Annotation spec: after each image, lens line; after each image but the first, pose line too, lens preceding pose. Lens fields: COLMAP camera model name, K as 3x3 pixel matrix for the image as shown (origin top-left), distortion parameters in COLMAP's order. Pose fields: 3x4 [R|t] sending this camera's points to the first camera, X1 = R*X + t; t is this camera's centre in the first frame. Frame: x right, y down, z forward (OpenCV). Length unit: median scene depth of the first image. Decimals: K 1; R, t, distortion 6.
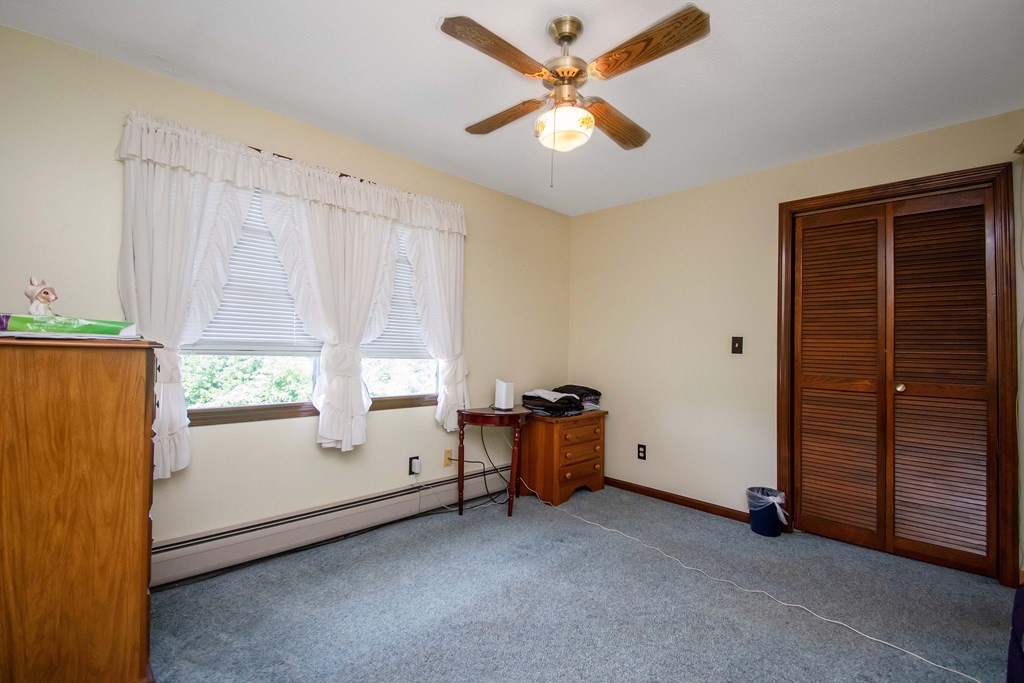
lens RADIAL K [[460.5, 0, 519.3], [0, 460.5, 339.6], [0, 0, 1]] dist [-0.000503, -0.005206]
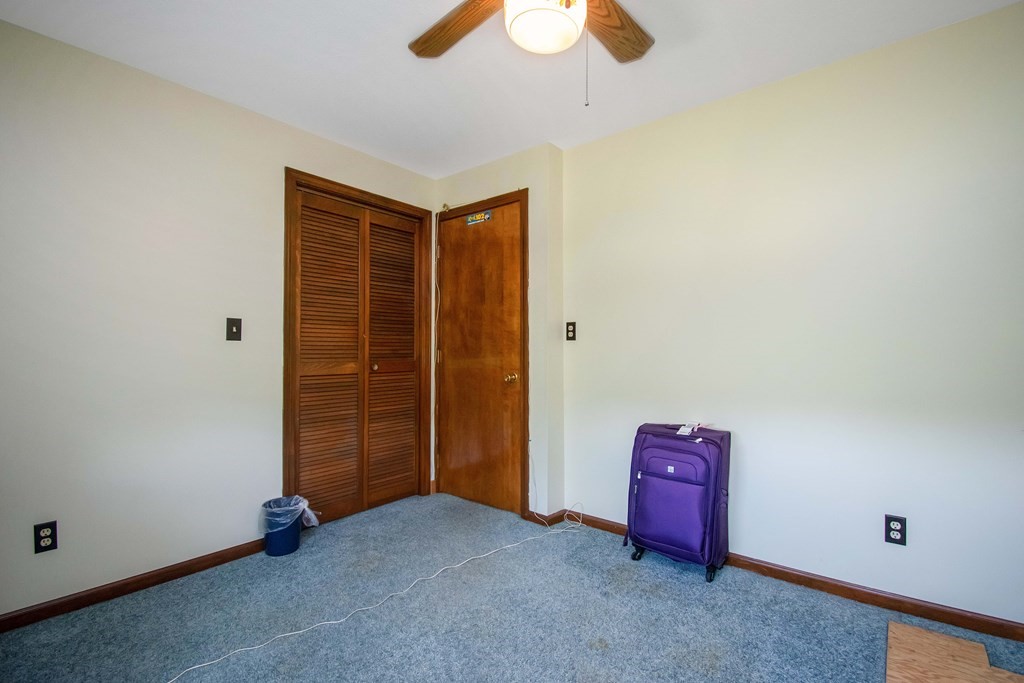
lens RADIAL K [[460.5, 0, 519.9], [0, 460.5, 337.3], [0, 0, 1]] dist [-0.000503, -0.005206]
pose [[-0.095062, -0.007645, 0.995442, -0.361648], [-0.022889, 0.999723, 0.005492, 0.011247], [-0.995208, -0.022263, -0.095211, 0.674515]]
